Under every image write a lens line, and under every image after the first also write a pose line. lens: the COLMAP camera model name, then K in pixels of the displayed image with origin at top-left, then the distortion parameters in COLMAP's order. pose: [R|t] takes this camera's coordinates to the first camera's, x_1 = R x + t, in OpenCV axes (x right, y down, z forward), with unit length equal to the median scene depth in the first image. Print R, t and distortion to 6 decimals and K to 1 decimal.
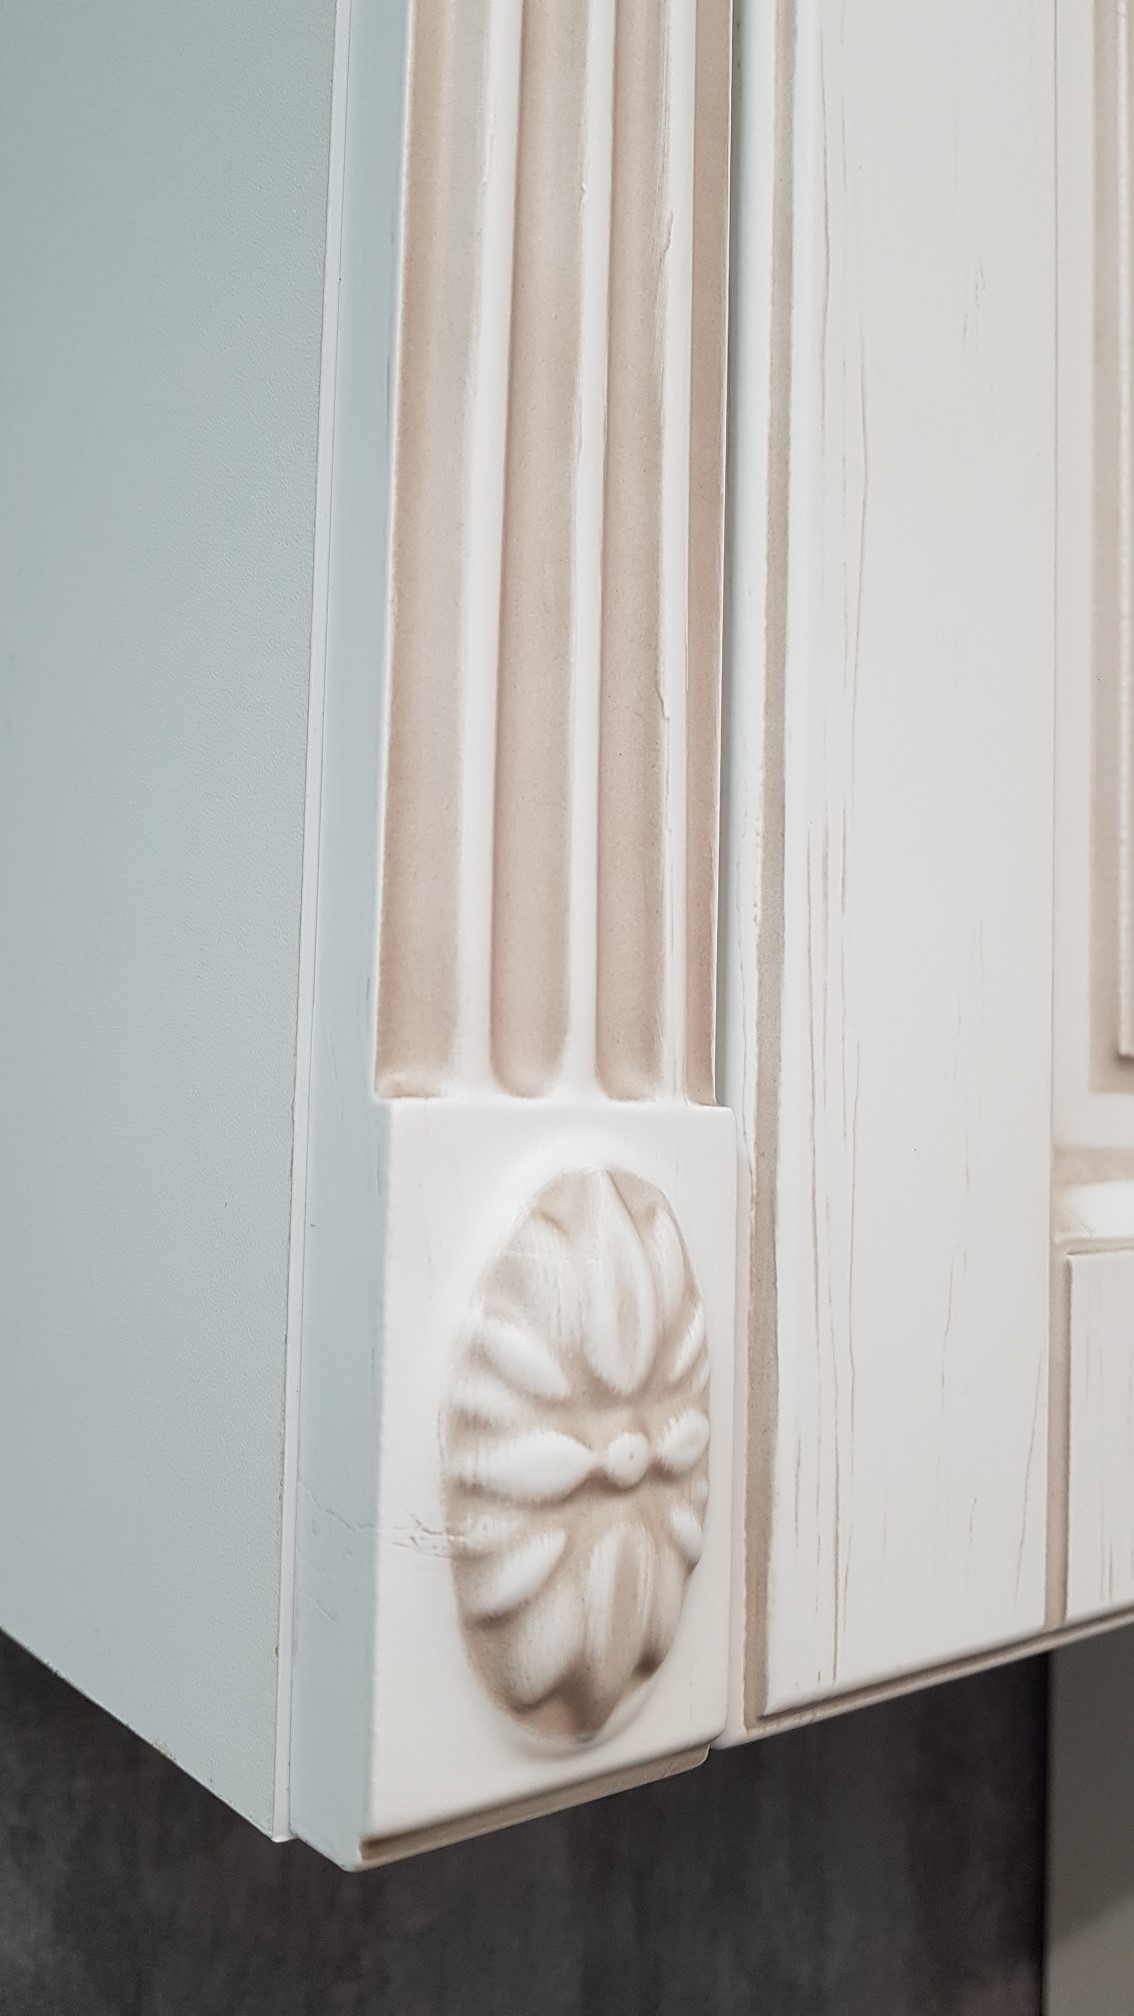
lens RADIAL K [[1603.7, 0, 570.1], [0, 1603.7, 1025.8], [0, 0, 1]] dist [-0.015548, -0.004213]
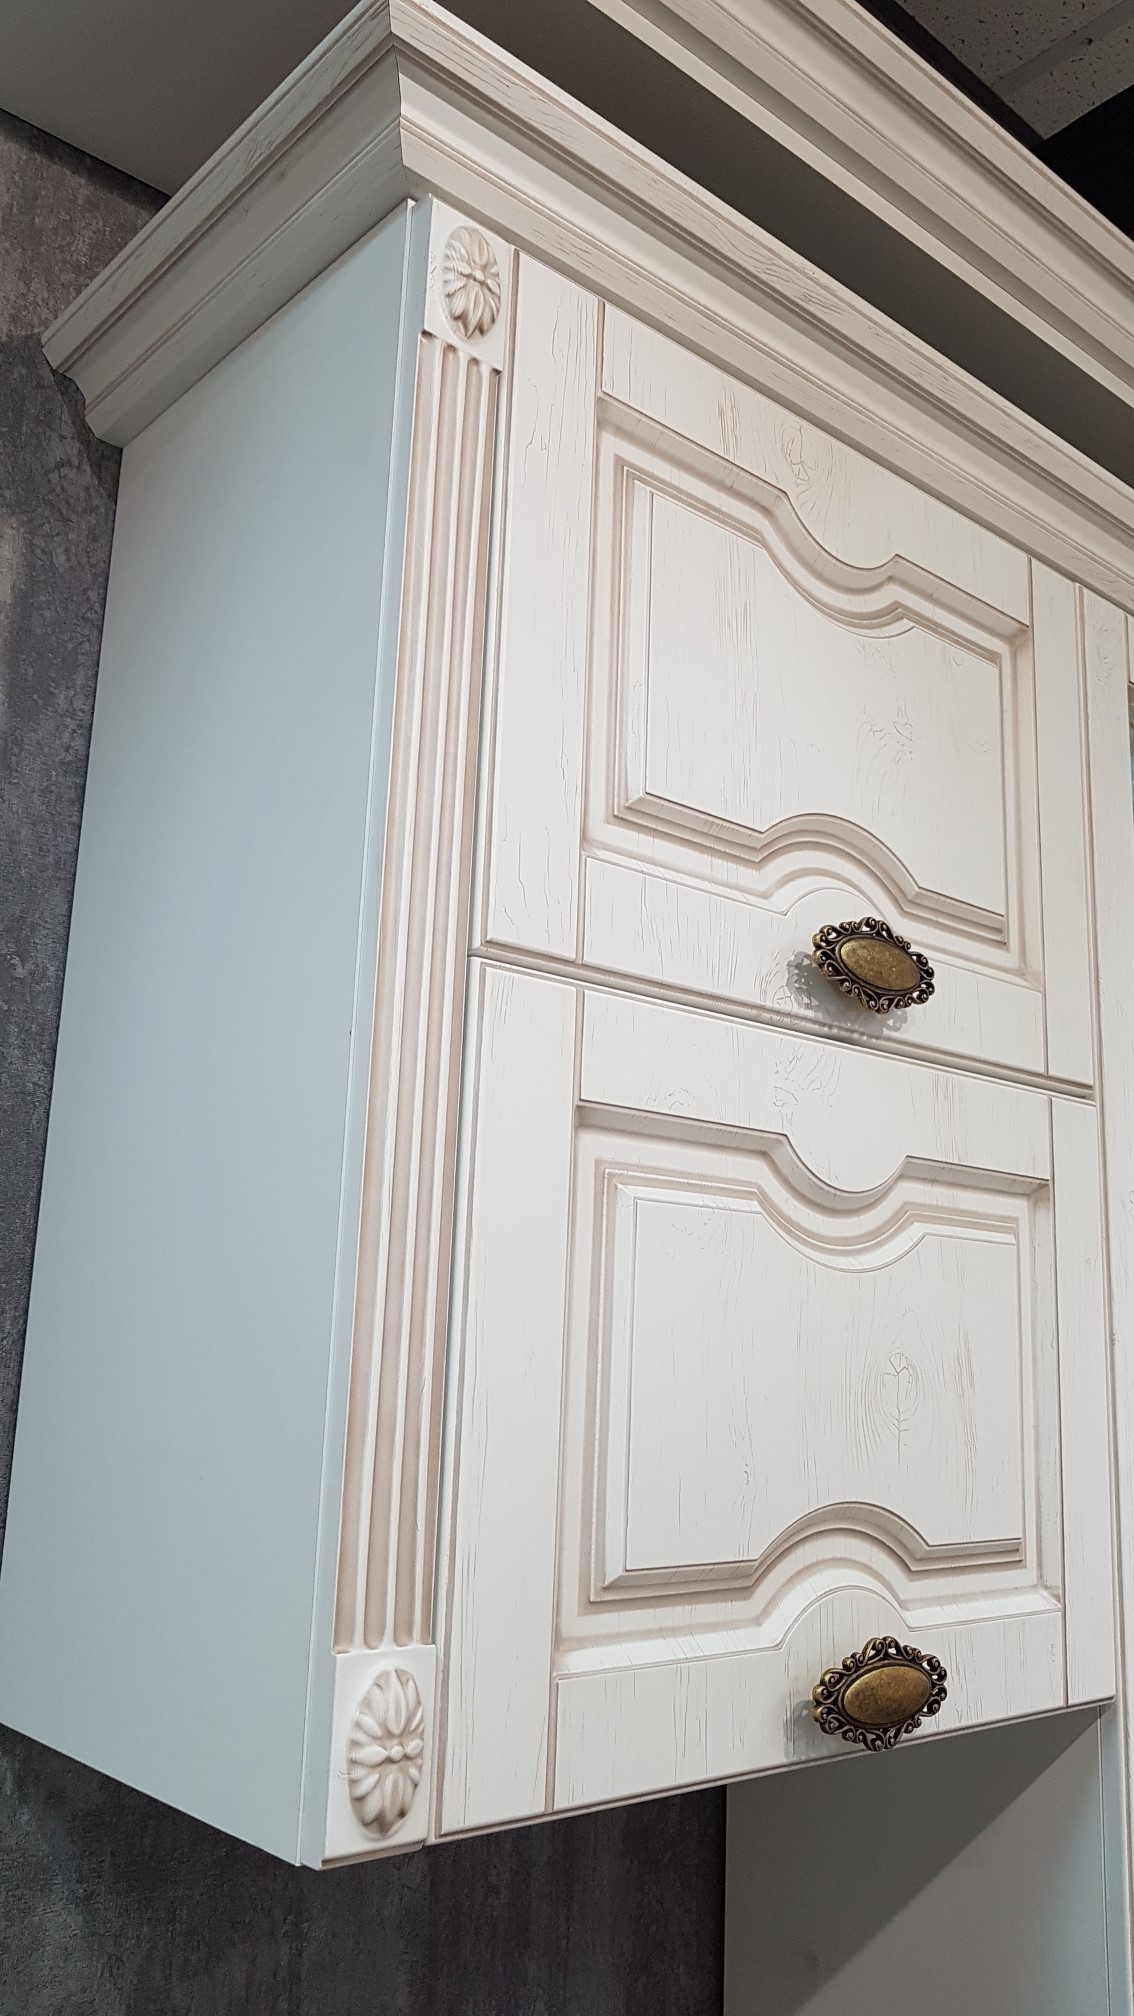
lens RADIAL K [[1603.7, 0, 577.1], [0, 1603.7, 989.0], [0, 0, 1]] dist [-0.015548, -0.004213]
pose [[0.998430, 0.023407, 0.050889, 0.218976], [-0.014324, 0.984990, -0.172018, -0.830229], [-0.054151, 0.171019, 0.983779, -2.919175]]
